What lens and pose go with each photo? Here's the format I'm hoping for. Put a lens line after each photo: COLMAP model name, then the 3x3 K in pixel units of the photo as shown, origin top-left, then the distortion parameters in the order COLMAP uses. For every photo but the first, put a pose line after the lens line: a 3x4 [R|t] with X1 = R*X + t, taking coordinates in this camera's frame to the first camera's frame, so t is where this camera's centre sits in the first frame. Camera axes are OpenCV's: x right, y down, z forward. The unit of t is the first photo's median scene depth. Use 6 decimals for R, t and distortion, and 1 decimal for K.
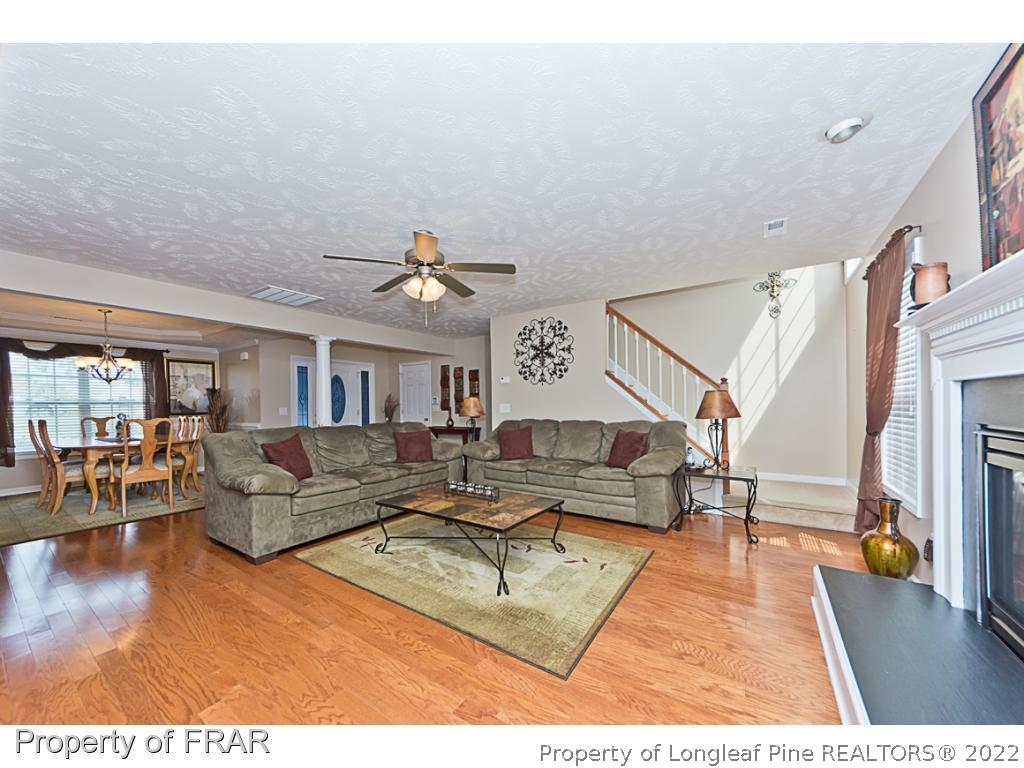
lens RADIAL K [[373.6, 0, 505.7], [0, 373.6, 384.6], [0, 0, 1]] dist [0.002556, 0.000512]
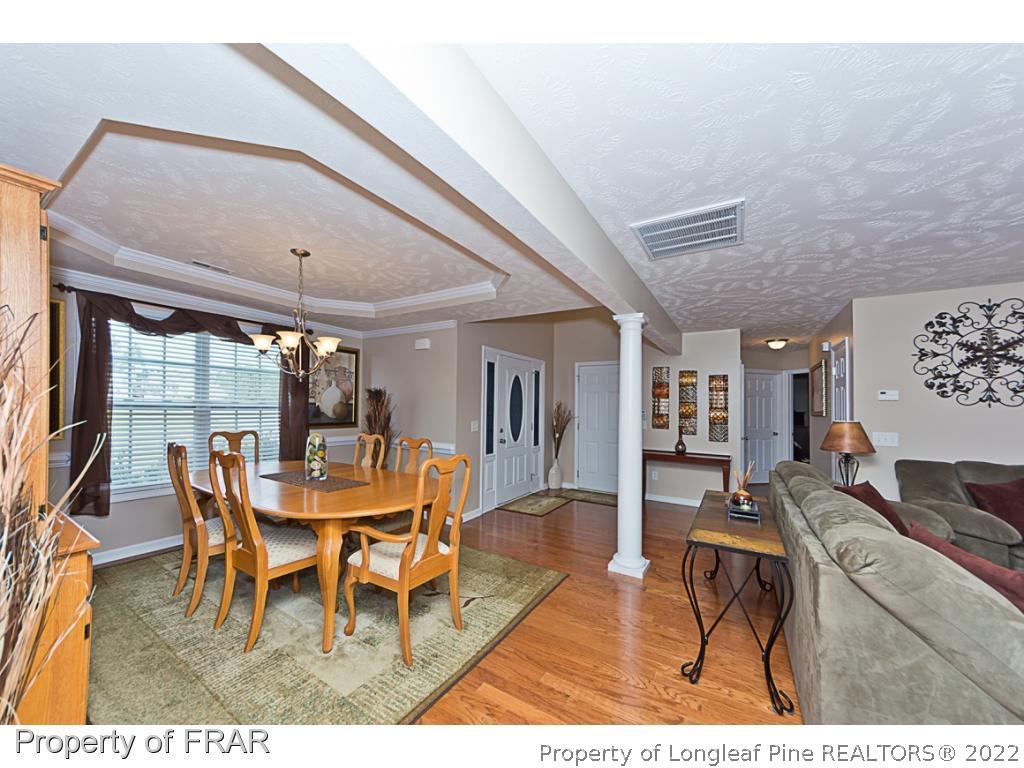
lens RADIAL K [[373.6, 0, 514.4], [0, 373.6, 382.3], [0, 0, 1]] dist [0.002556, 0.000512]
pose [[0.998843, 0.036565, 0.031236, -0.690753], [-0.036166, 0.999258, -0.013273, -0.003328], [-0.031698, 0.012128, 0.999424, 0.388689]]
